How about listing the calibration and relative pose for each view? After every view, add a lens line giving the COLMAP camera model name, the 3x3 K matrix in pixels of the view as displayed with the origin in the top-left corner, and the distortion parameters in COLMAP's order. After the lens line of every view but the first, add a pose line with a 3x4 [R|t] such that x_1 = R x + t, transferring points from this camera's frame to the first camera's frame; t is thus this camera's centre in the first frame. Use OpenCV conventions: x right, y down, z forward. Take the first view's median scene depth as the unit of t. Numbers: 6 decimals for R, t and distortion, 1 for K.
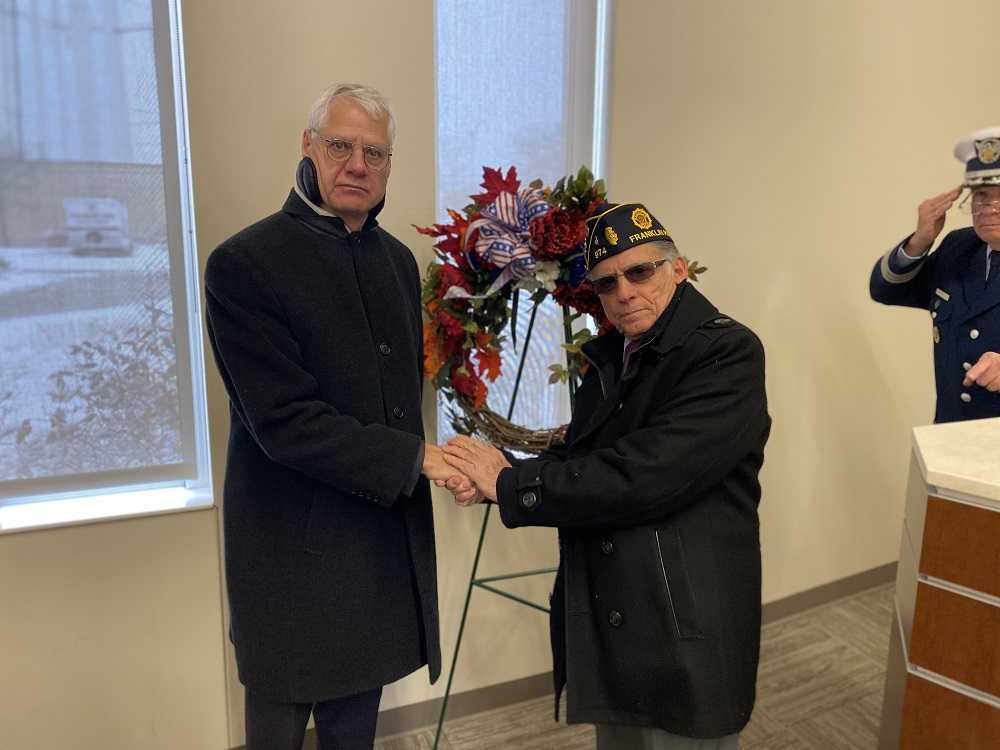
lens RADIAL K [[772.5, 0, 494.0], [0, 772.5, 372.3], [0, 0, 1]] dist [0.018614, -0.005605]
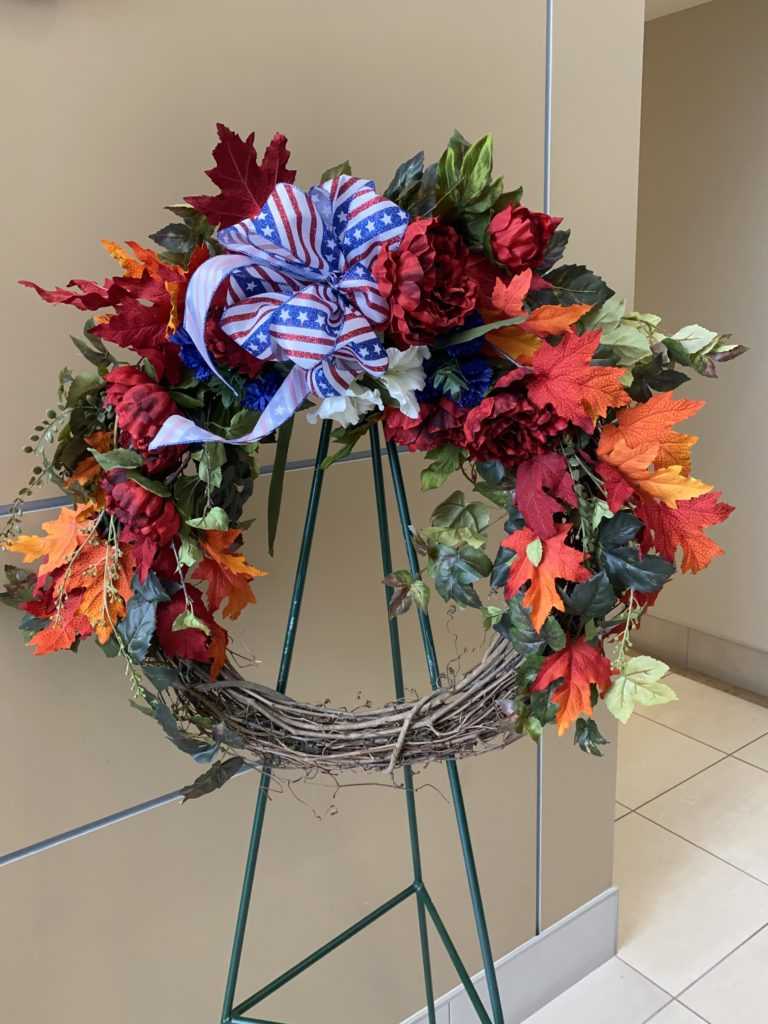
lens RADIAL K [[856.0, 0, 384.0], [0, 856.0, 512.0], [0, 0, 1]] dist [0.010385, 0.002163]
pose [[0.919529, -0.108443, 0.377764, -0.139601], [0.104338, 0.994047, 0.031385, -0.076669], [-0.378919, 0.010556, 0.925370, 0.615584]]
